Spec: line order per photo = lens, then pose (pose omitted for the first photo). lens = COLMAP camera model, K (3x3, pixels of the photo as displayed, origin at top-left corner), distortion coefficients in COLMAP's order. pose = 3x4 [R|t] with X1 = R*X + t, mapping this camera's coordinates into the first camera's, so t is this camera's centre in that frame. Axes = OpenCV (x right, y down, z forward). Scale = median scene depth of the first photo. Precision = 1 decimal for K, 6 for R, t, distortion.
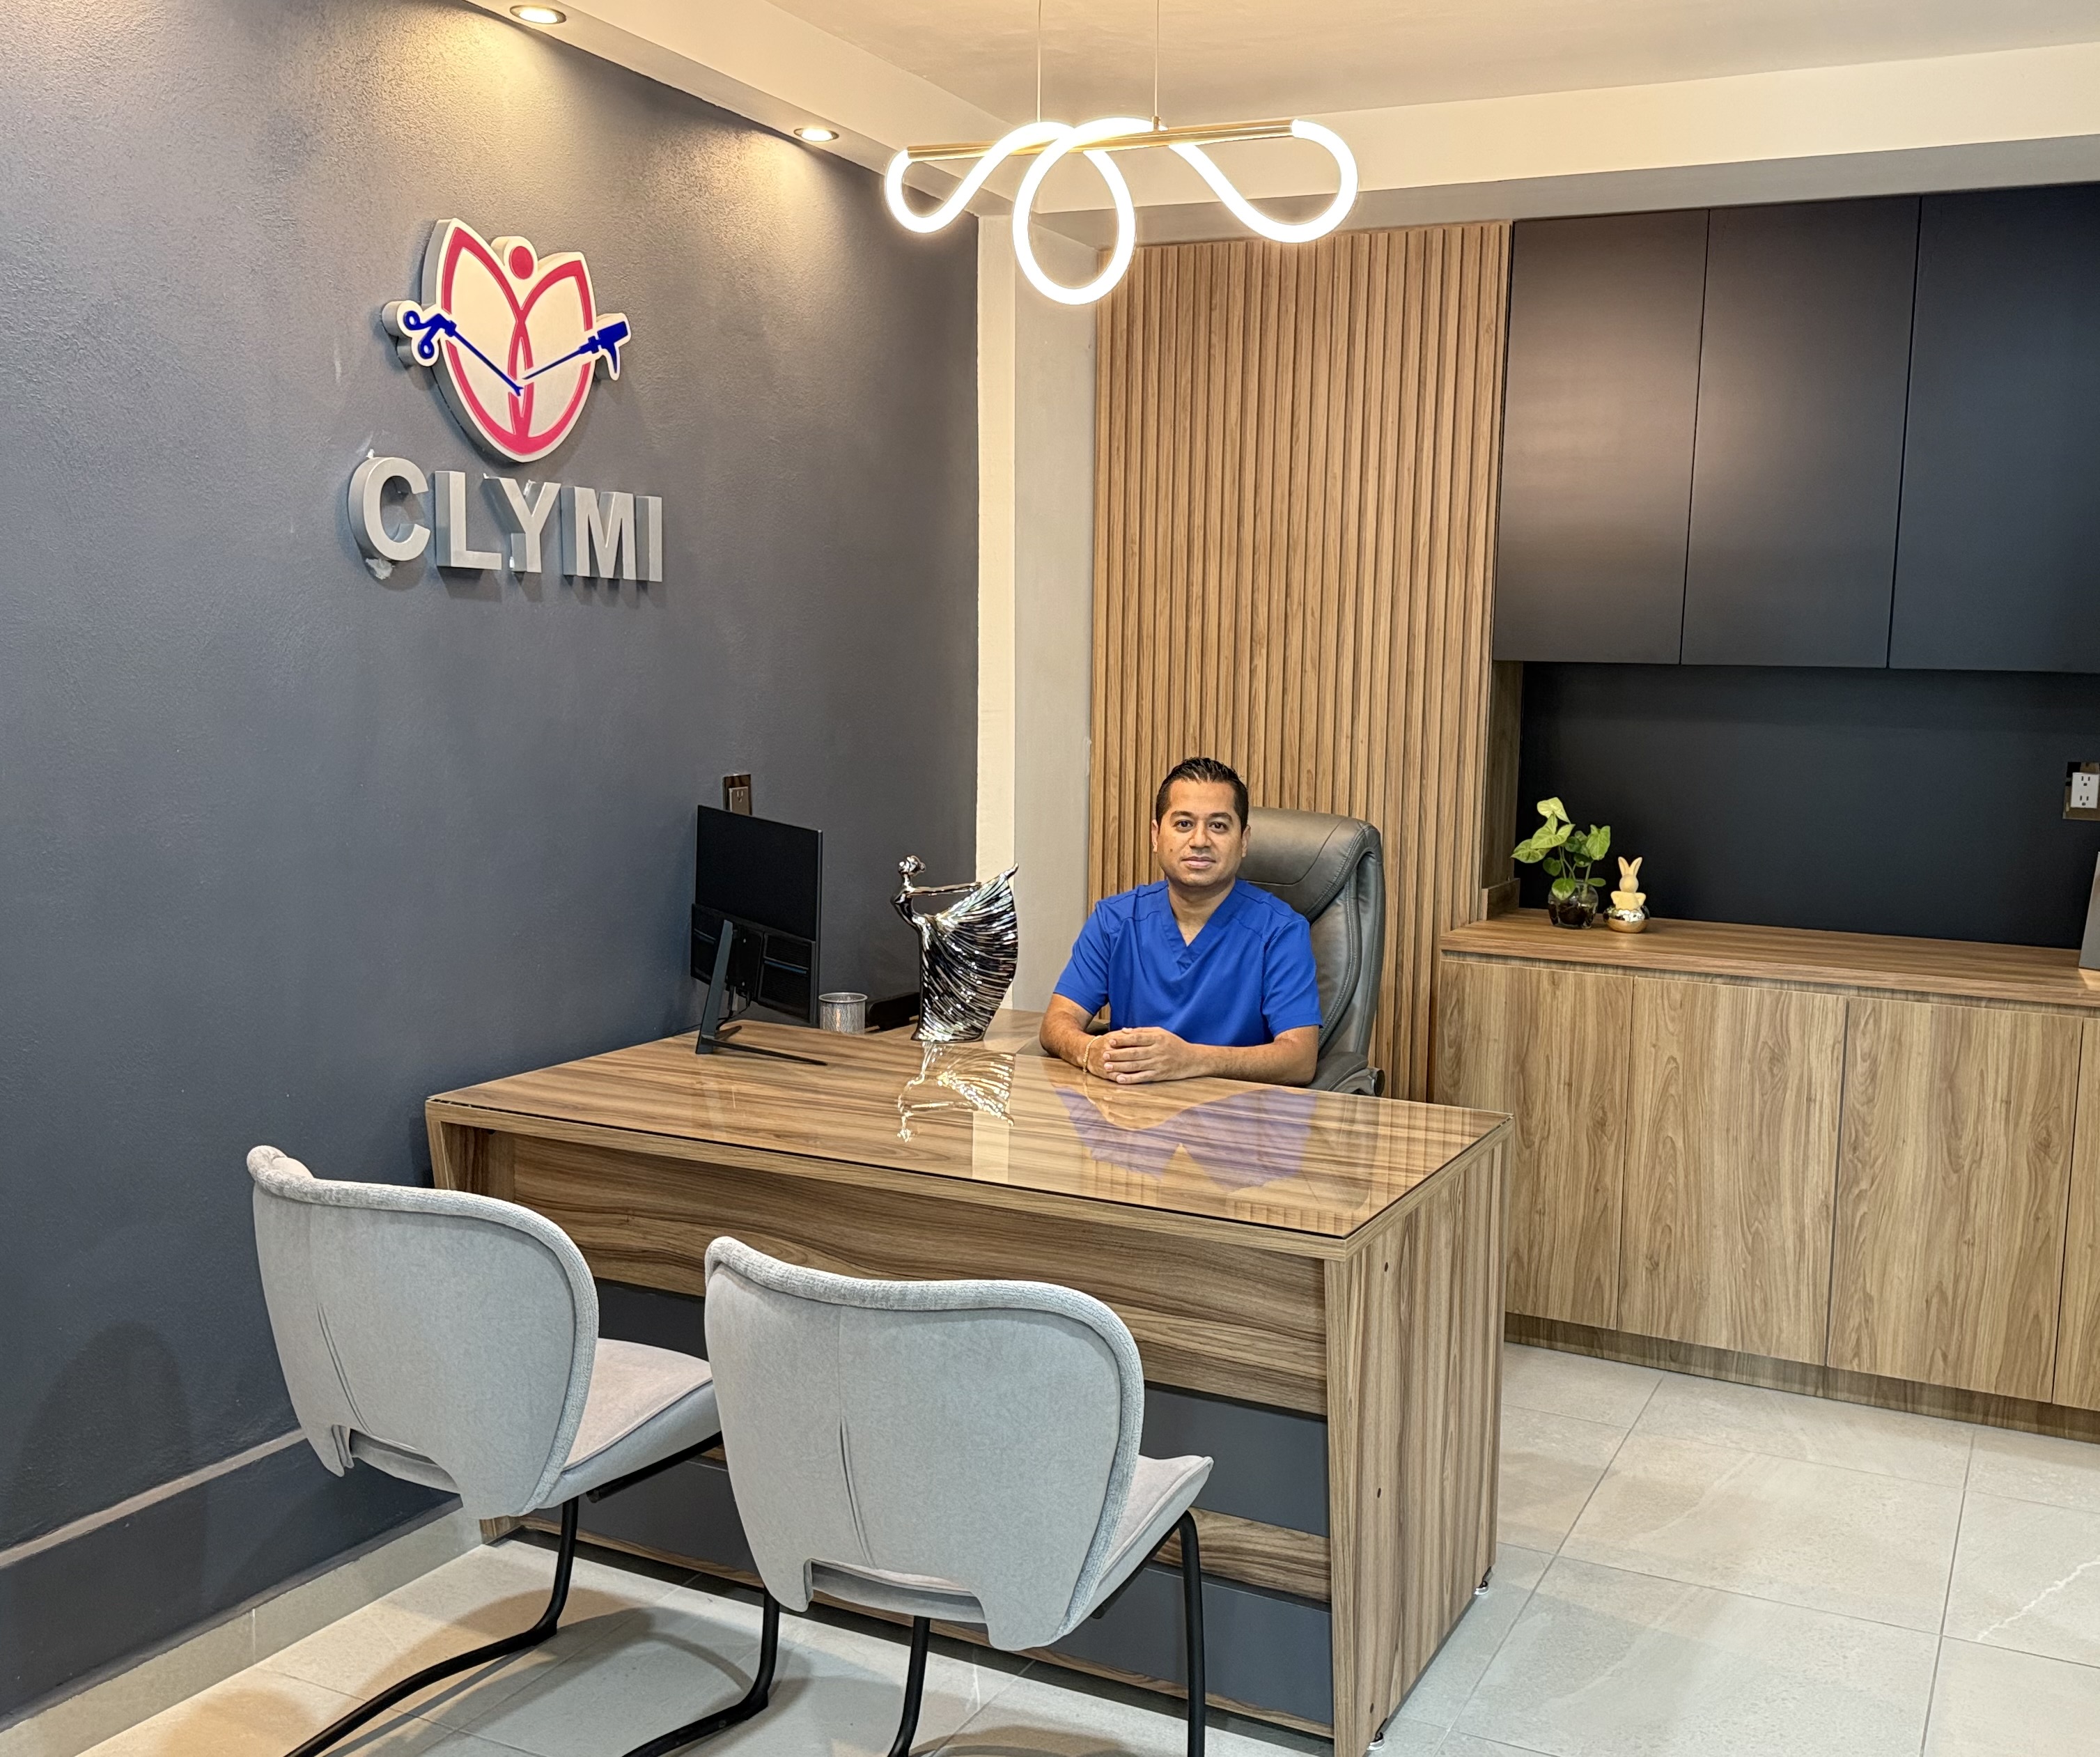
lens RADIAL K [[2109.1, 0, 1050.0], [0, 2109.1, 878.5], [0, 0, 1]] dist [-0.000882, -0.001042]
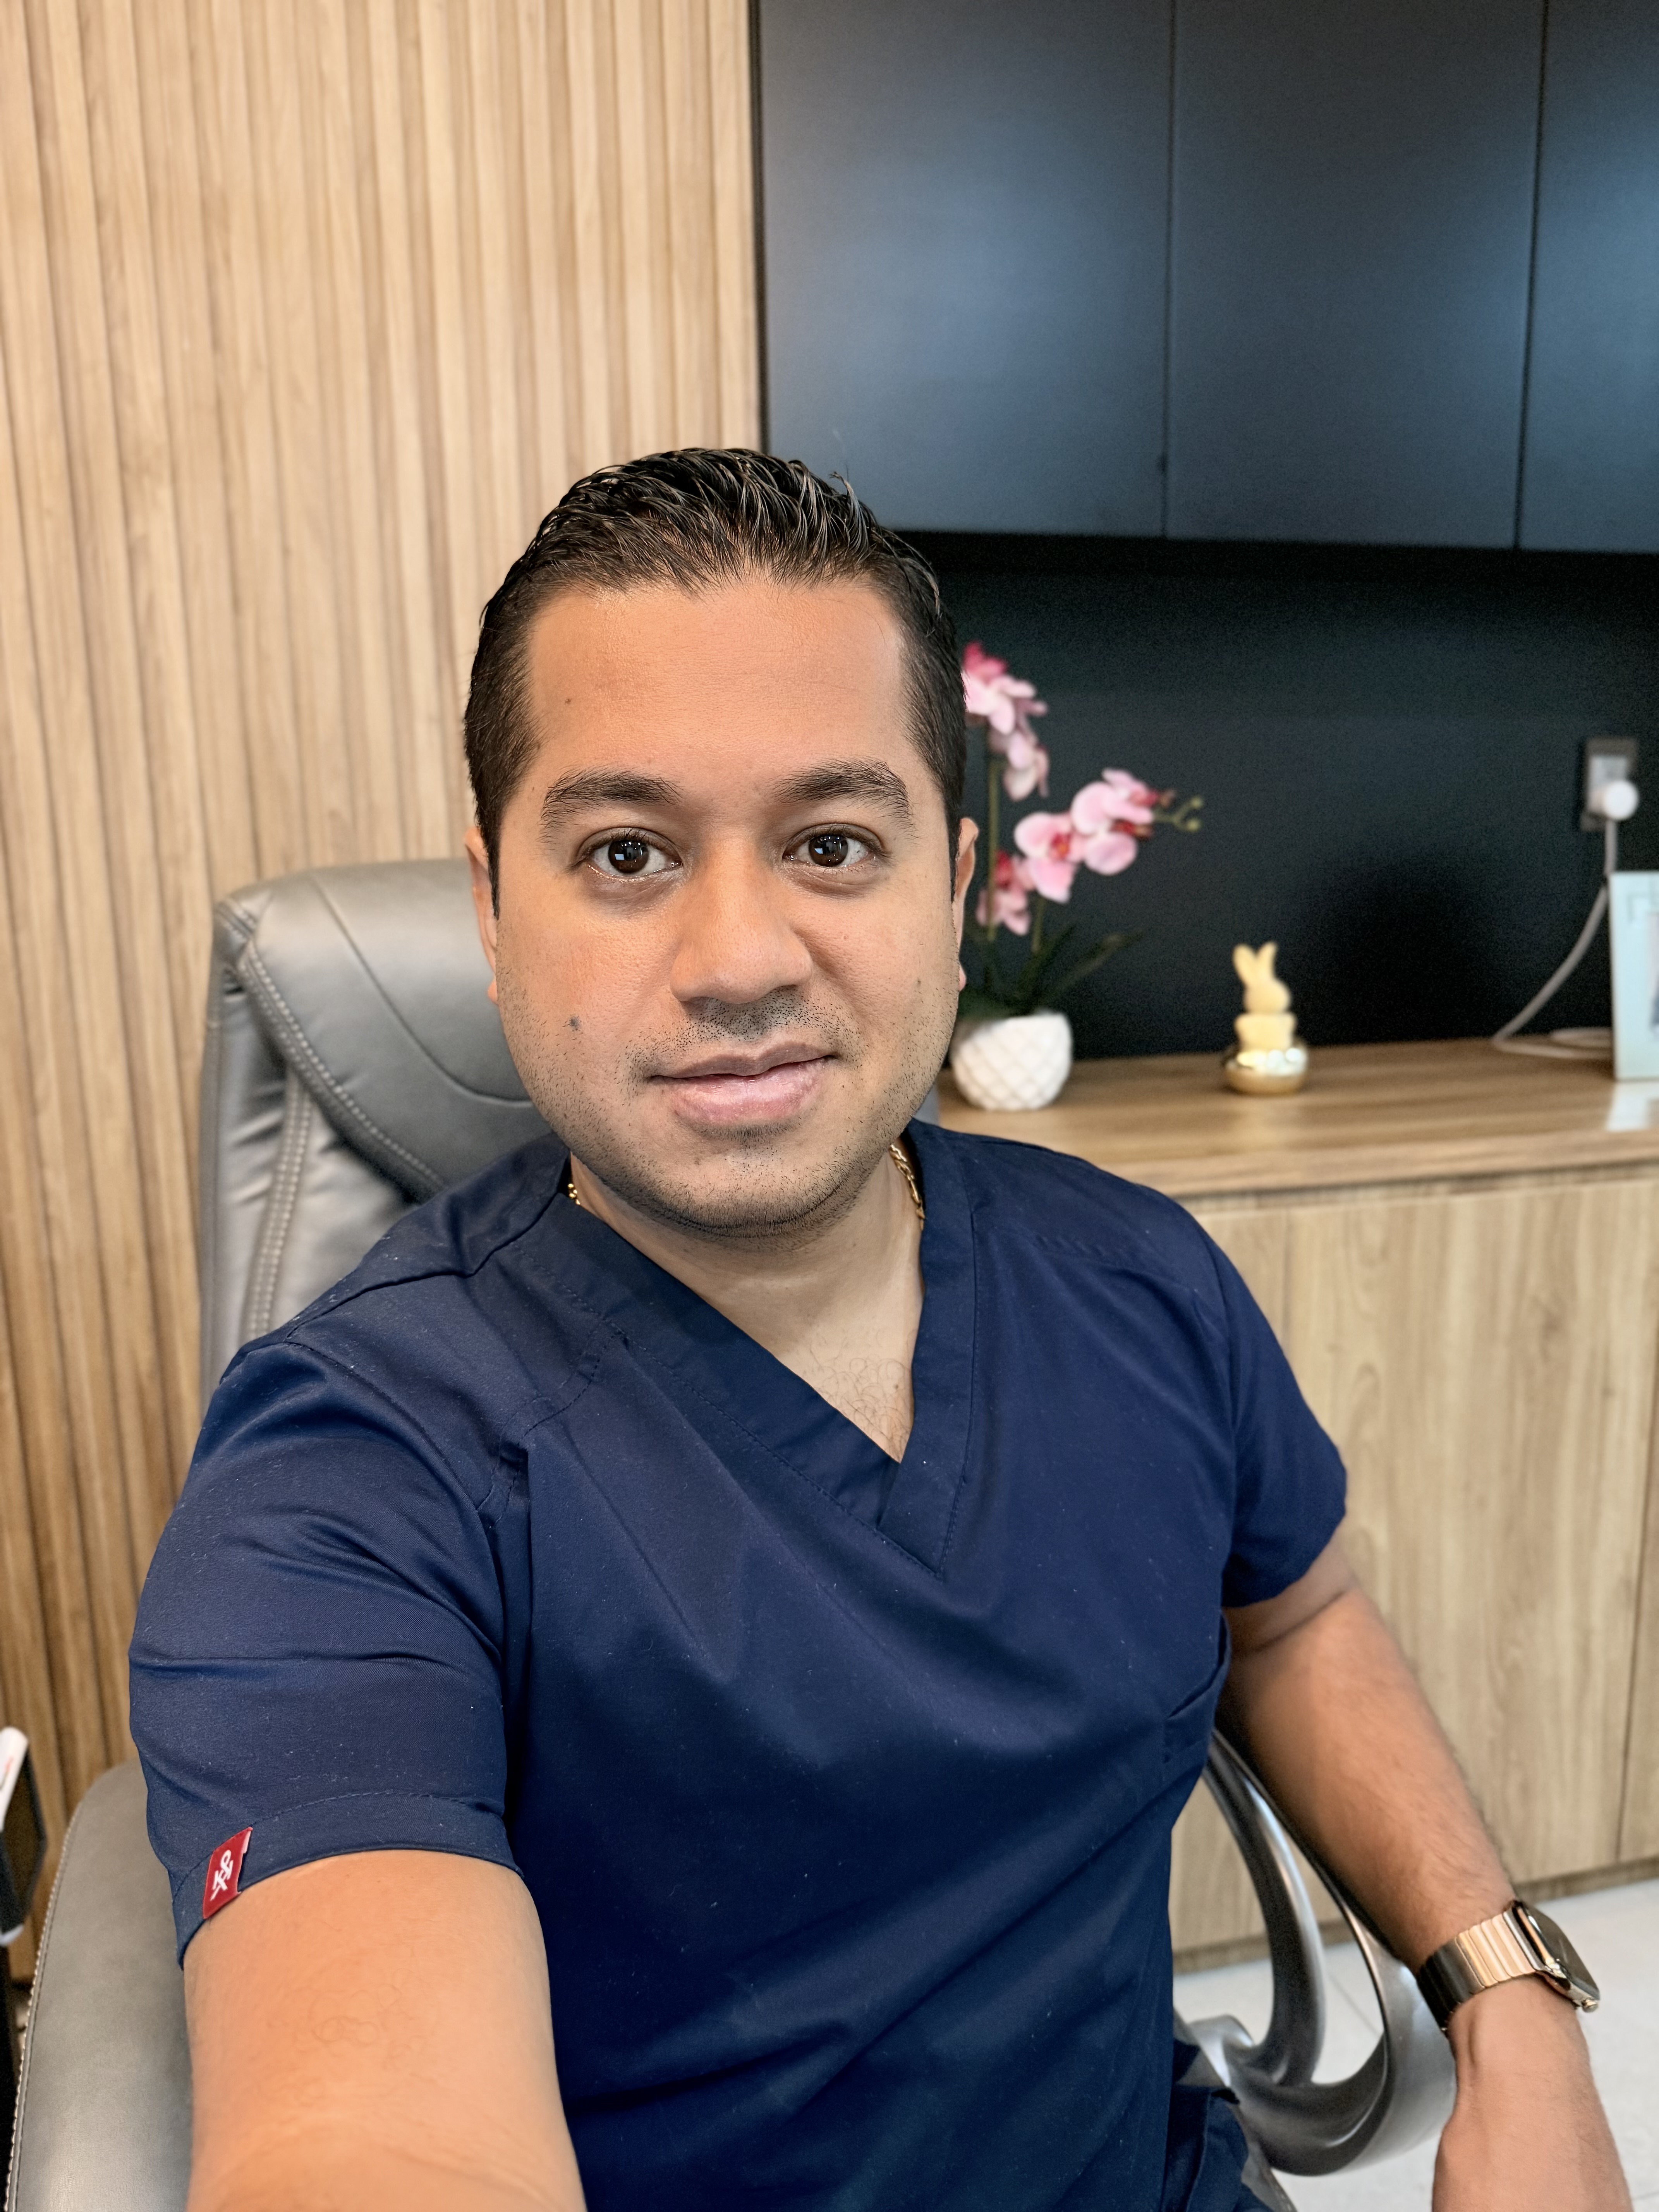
lens RADIAL K [[1517.2, 0, 832.0], [0, 1517.2, 1144.8], [0, 0, 1]] dist [-0.002054, -0.000905]
pose [[0.747036, -0.157586, 0.645835, -0.000674], [0.109417, 0.987395, 0.114364, -0.014598], [-0.655717, -0.014768, 0.754863, 0.839857]]
